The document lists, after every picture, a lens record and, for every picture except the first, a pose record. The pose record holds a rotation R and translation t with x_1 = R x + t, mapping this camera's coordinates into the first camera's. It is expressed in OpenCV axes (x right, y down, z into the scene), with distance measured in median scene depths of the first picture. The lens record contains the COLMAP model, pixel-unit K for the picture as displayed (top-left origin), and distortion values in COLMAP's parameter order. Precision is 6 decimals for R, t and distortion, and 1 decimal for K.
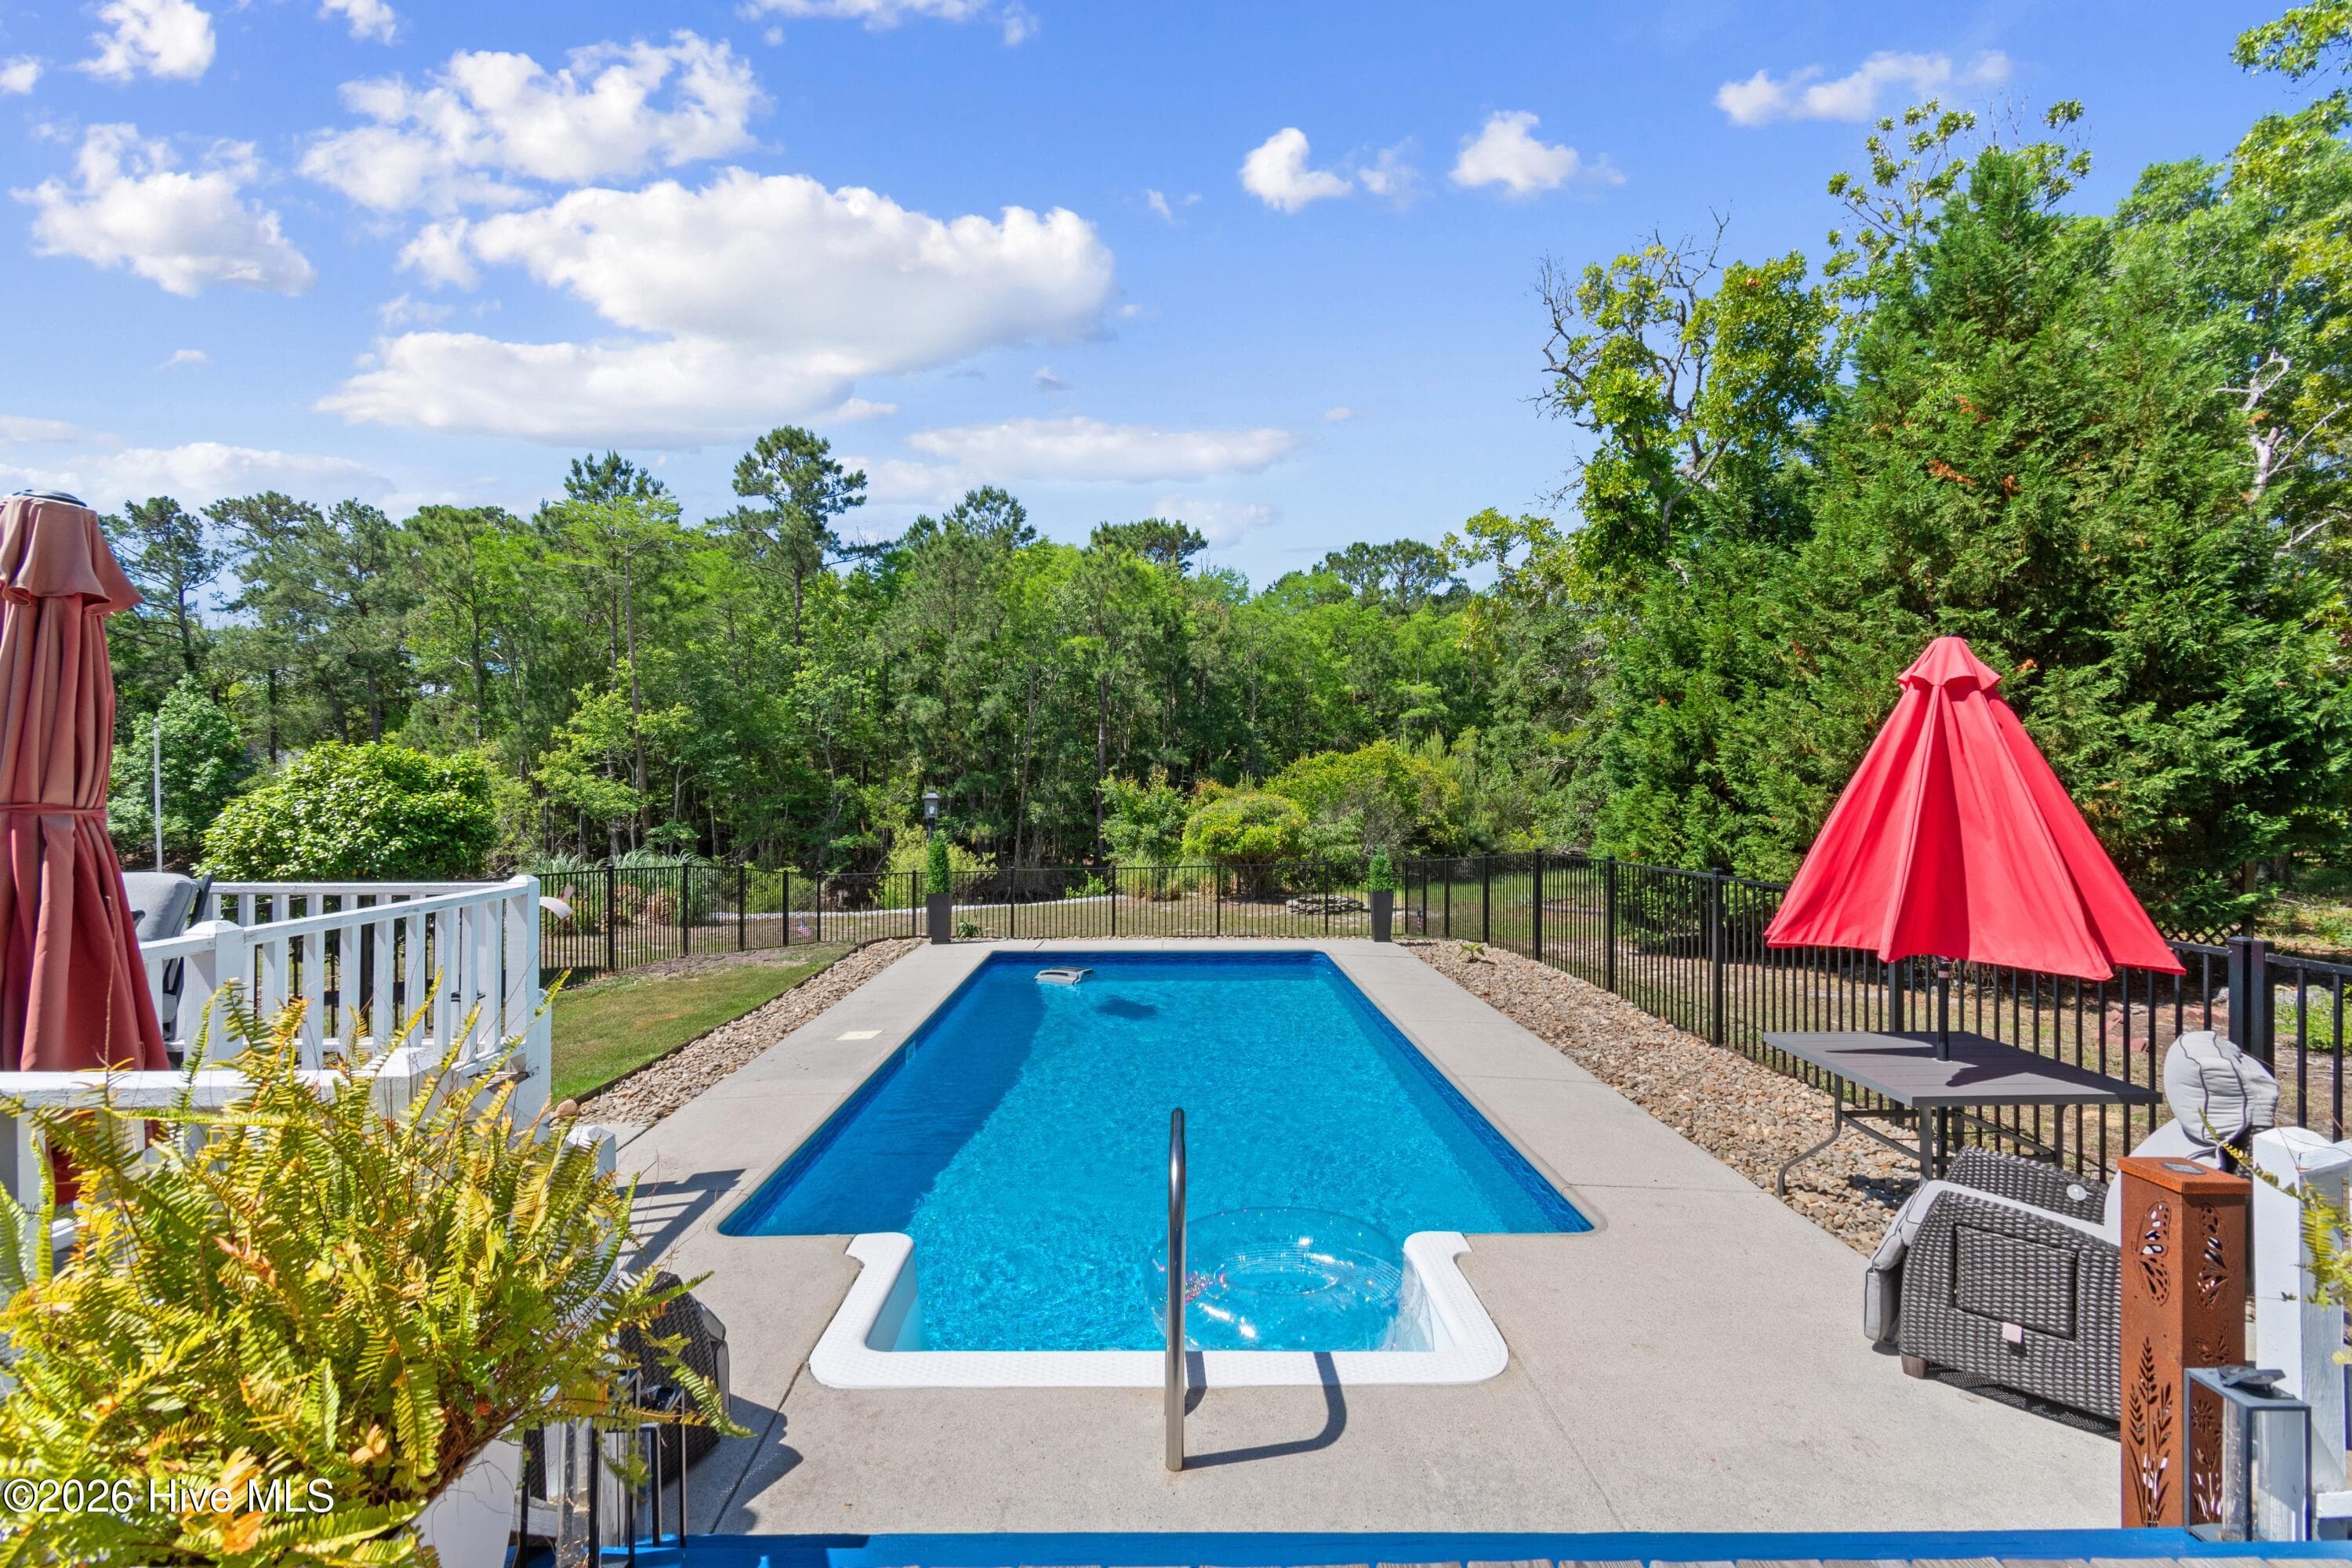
lens RADIAL K [[1044.9, 0, 1186.0], [0, 1044.9, 784.0], [0, 0, 1]] dist [0.002737, -0.001315]
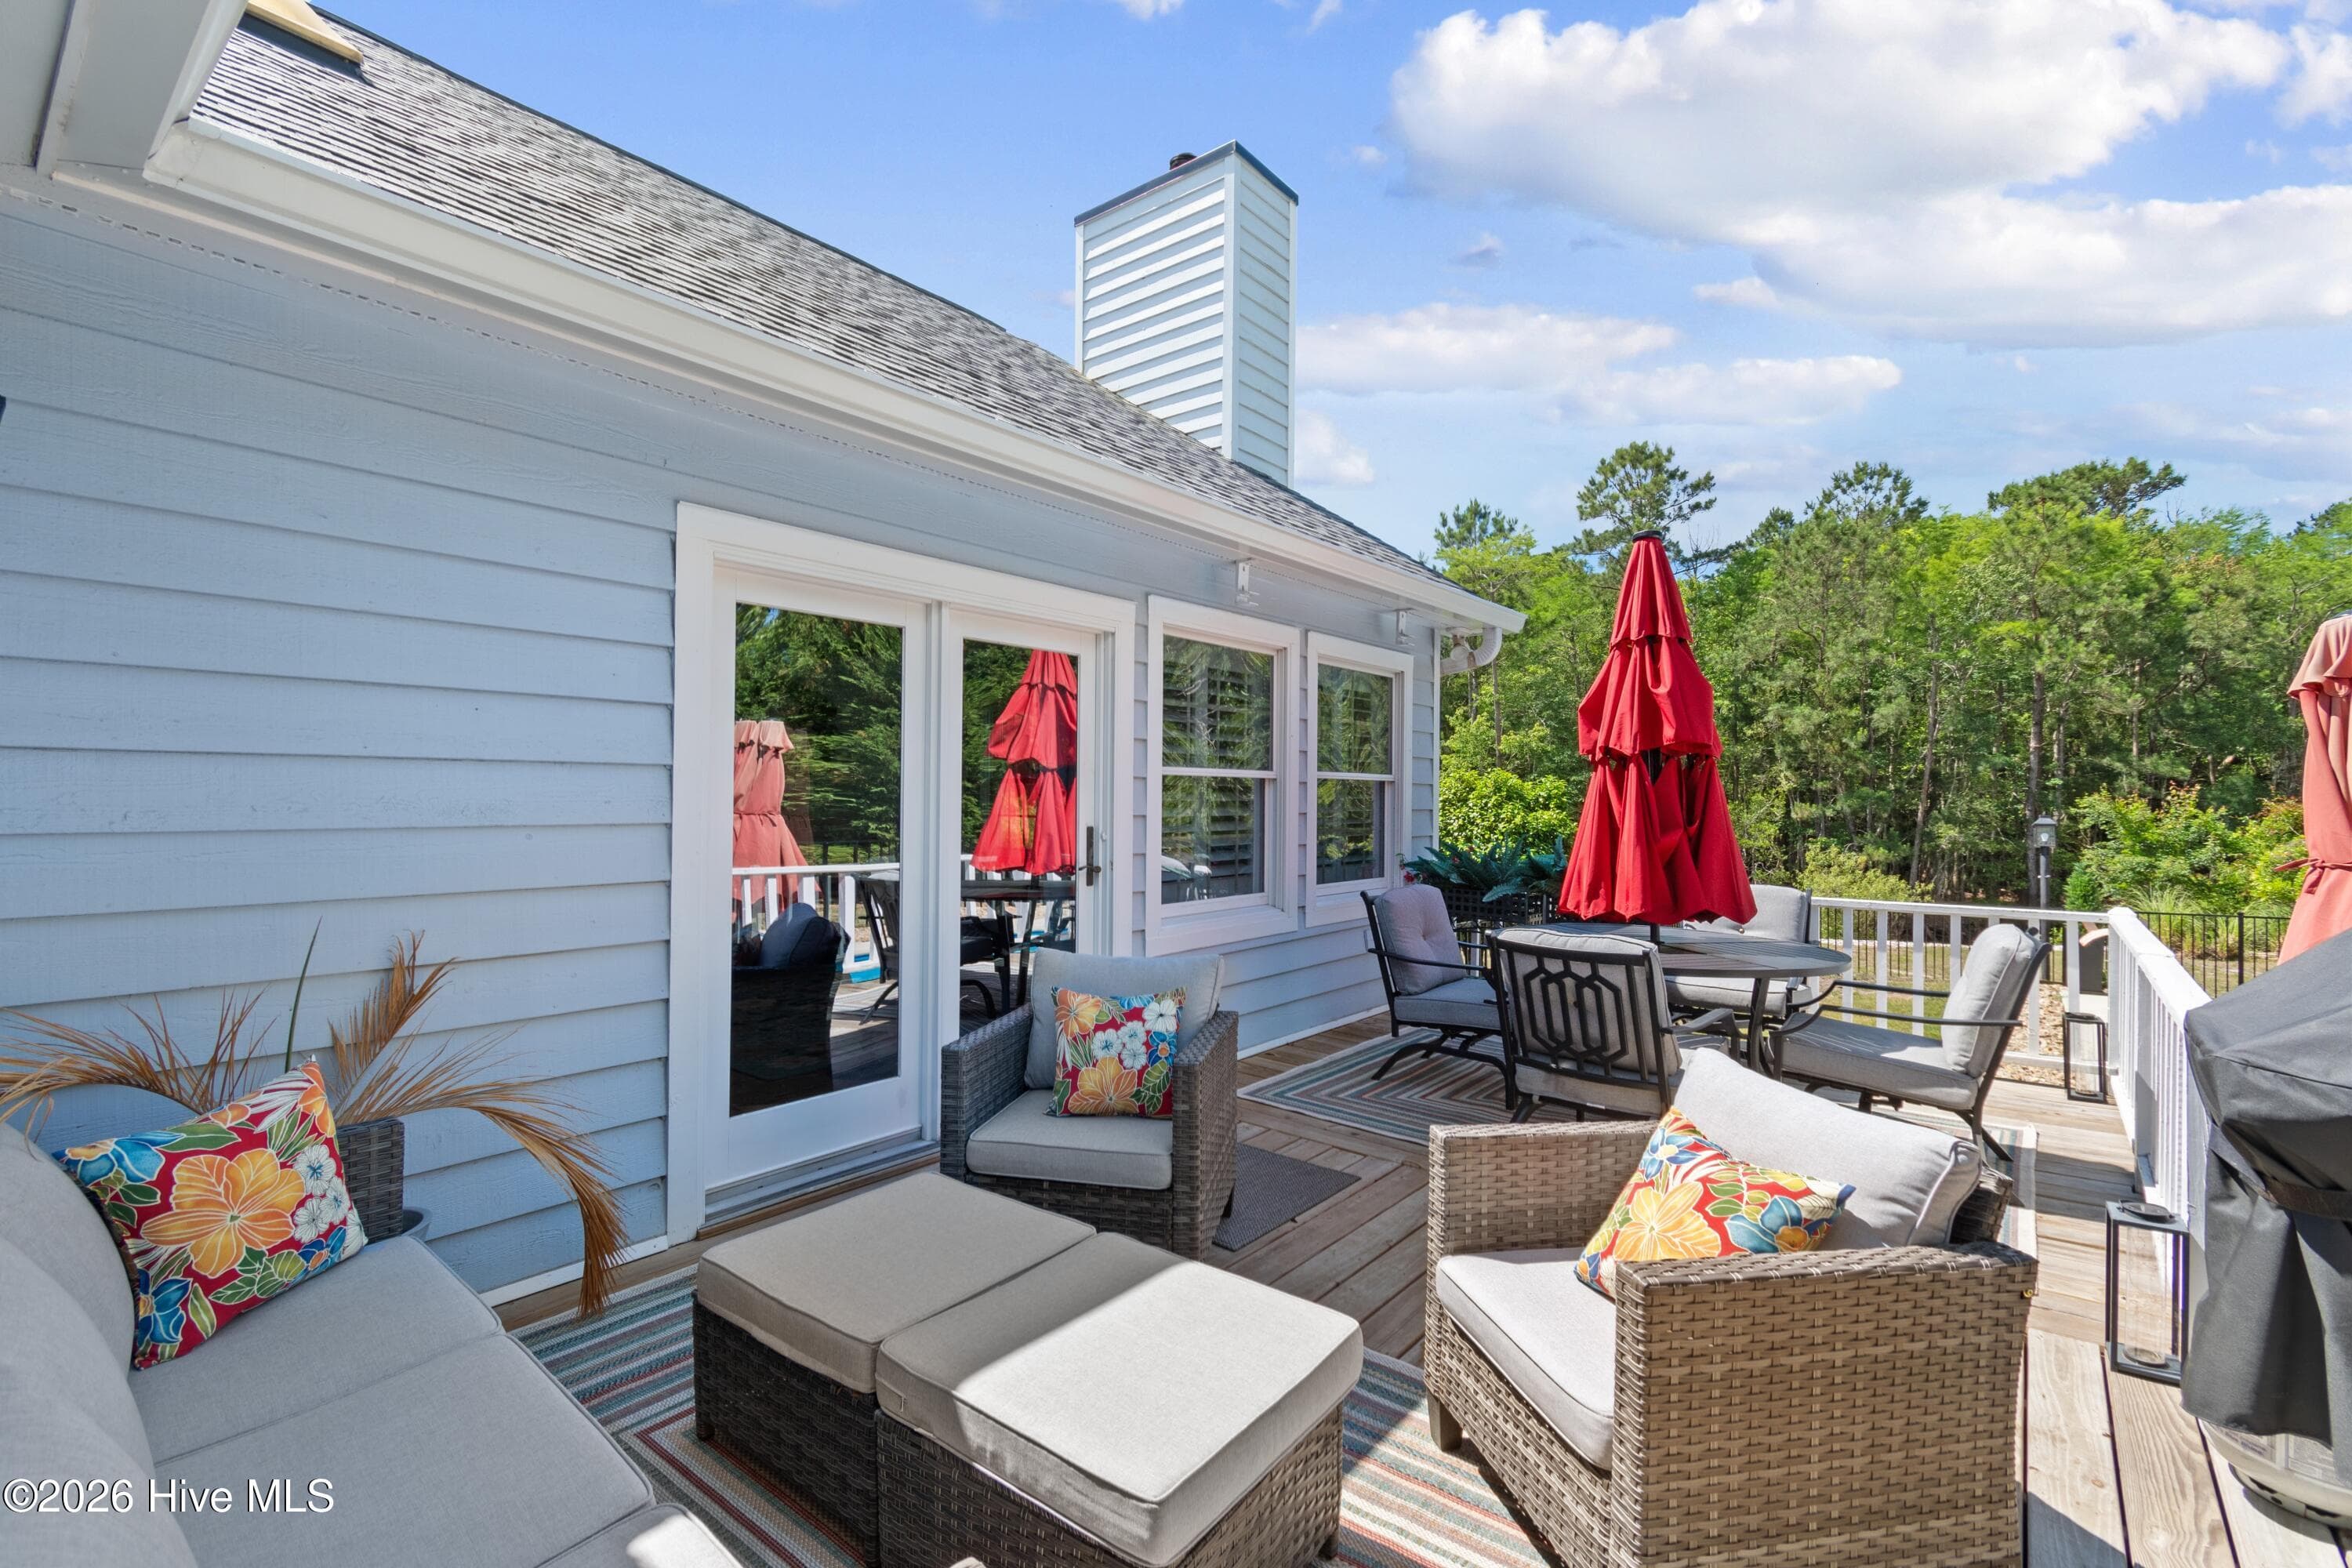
lens RADIAL K [[1040.8, 0, 1175.8], [0, 1040.8, 781.3], [0, 0, 1]] dist [0.005174, -0.002763]
pose [[0.765588, -0.004634, -0.643315, -0.077075], [-0.005355, 0.999894, -0.013575, -0.001886], [0.643309, 0.013837, 0.765481, -0.043445]]
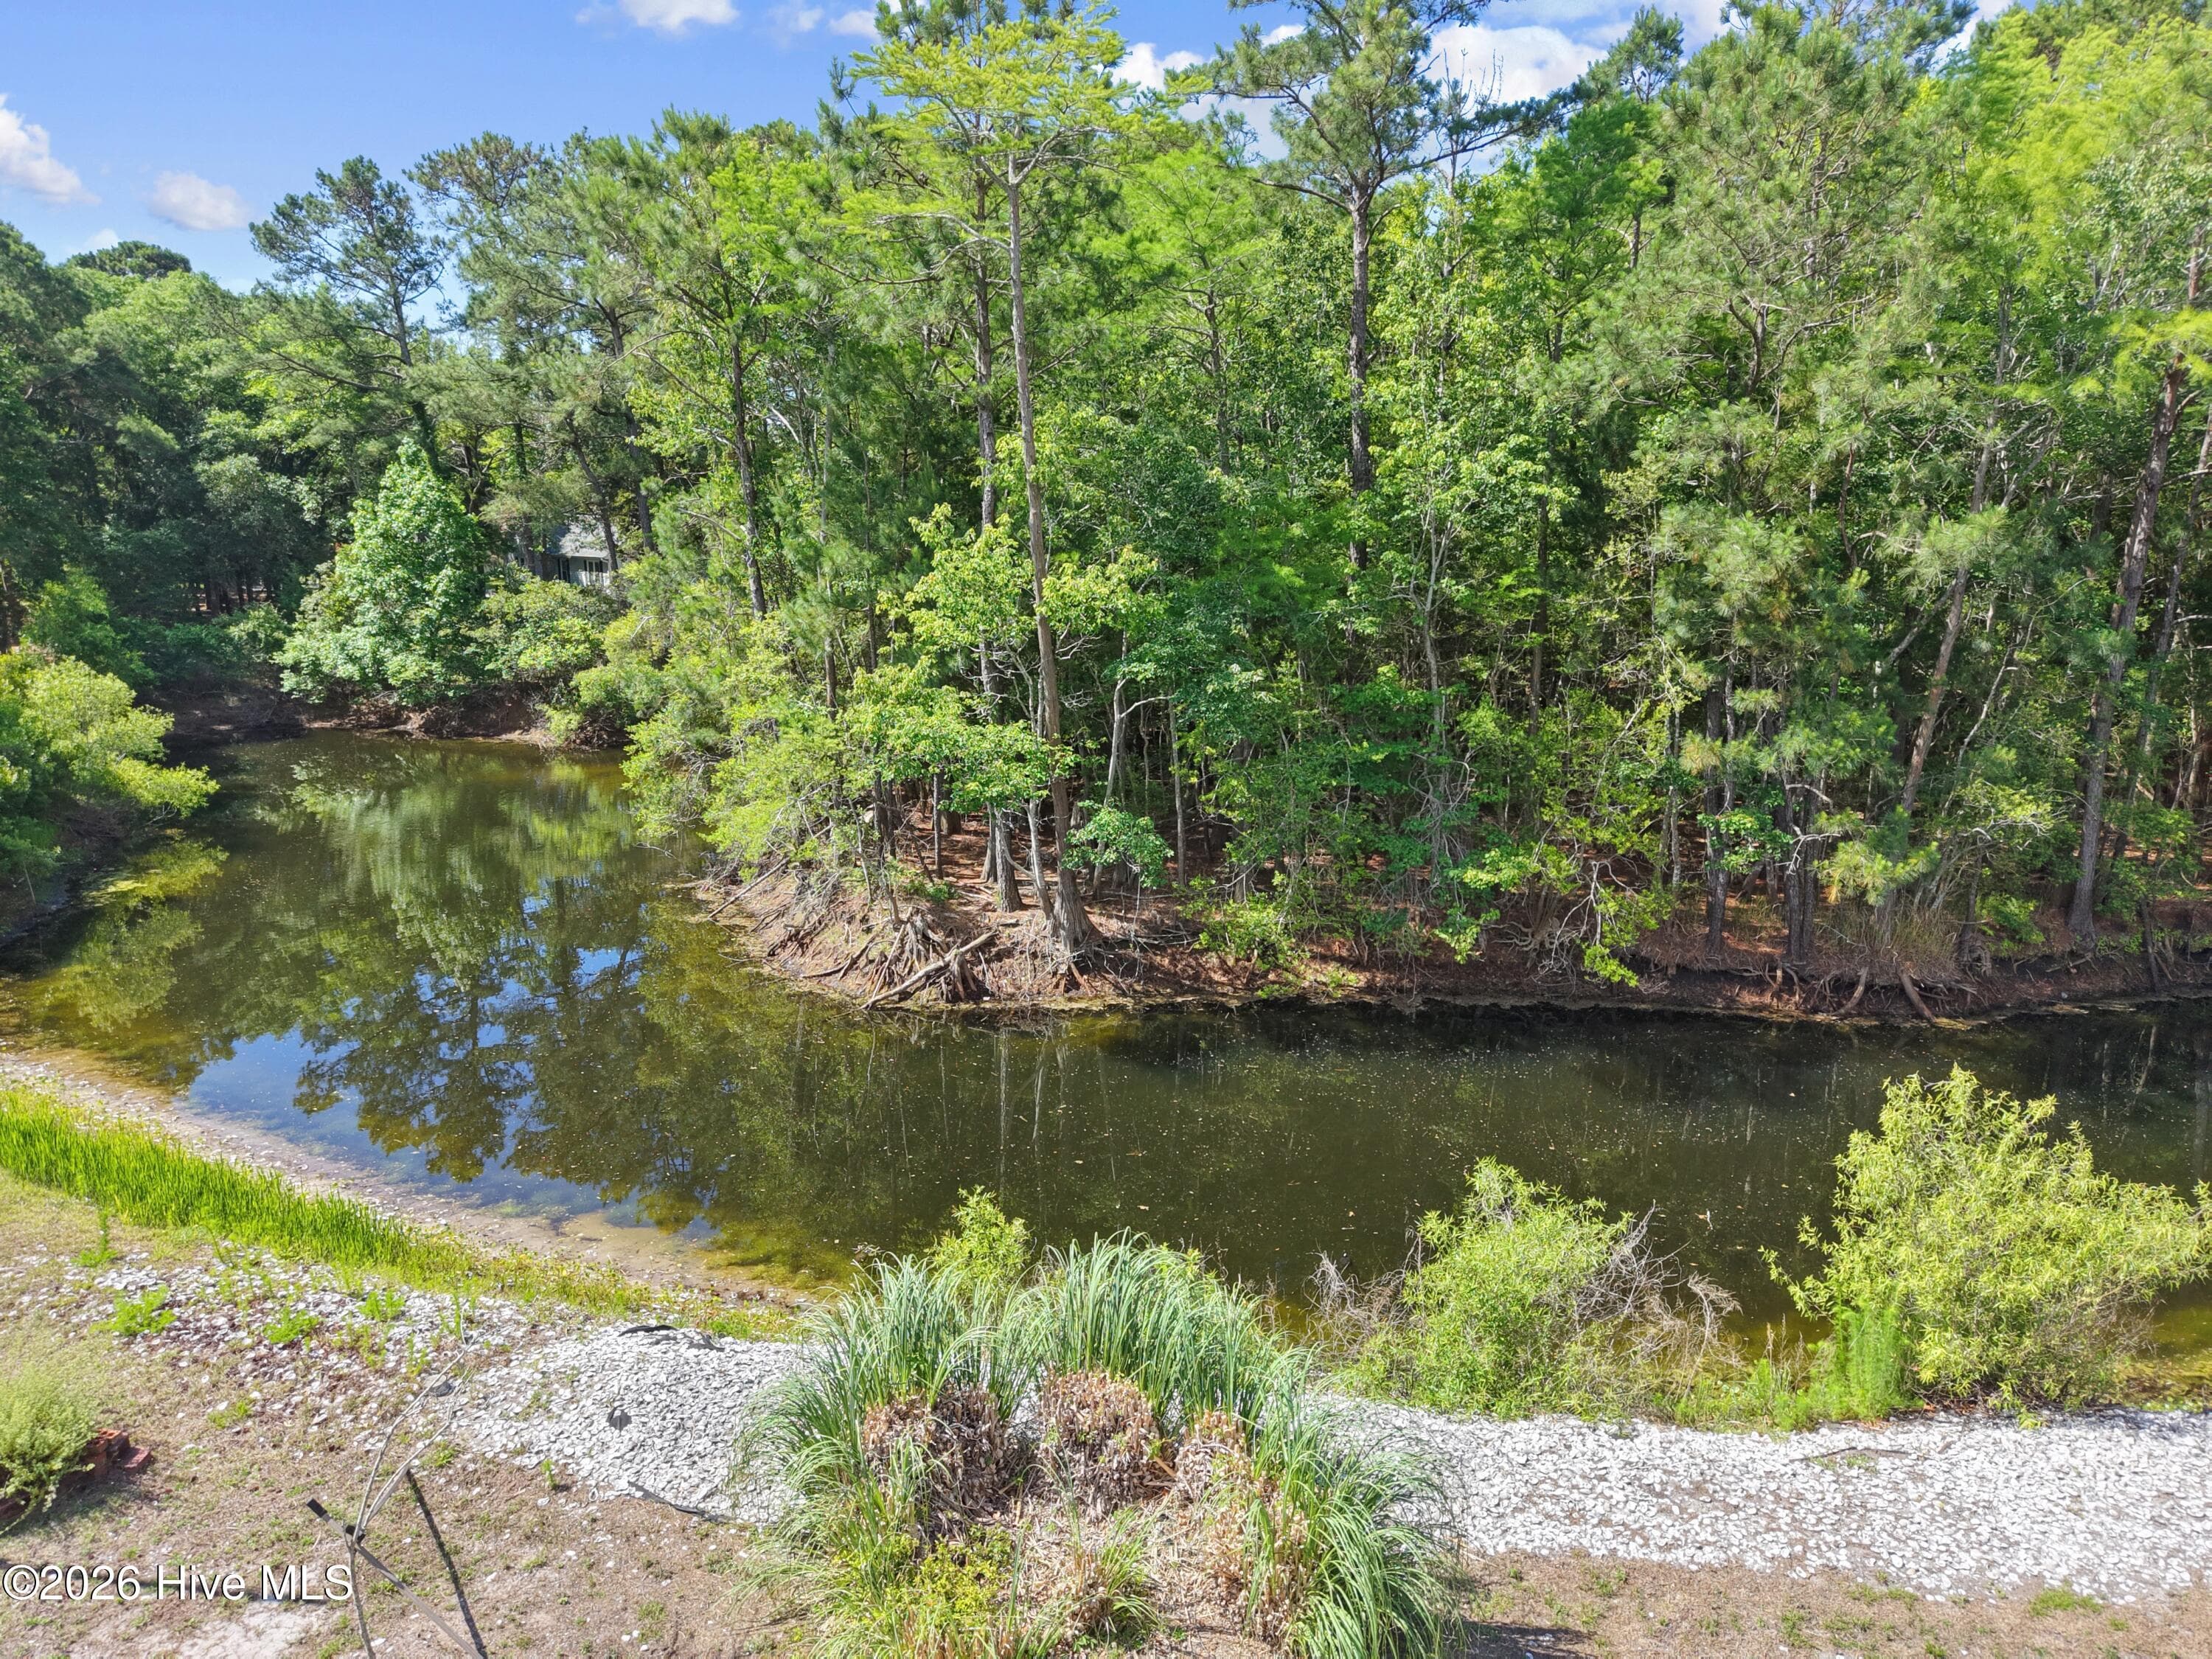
lens RADIAL K [[1466.3, 0, 1105.5], [0, 1466.3, 831.3], [0, 0, 1]] dist [0.041085, -0.049041]
pose [[0.920795, 0.074833, -0.382801, -0.231870], [0.009996, 0.976573, 0.214954, -0.083152], [0.389919, -0.201755, 0.898475, 0.393593]]
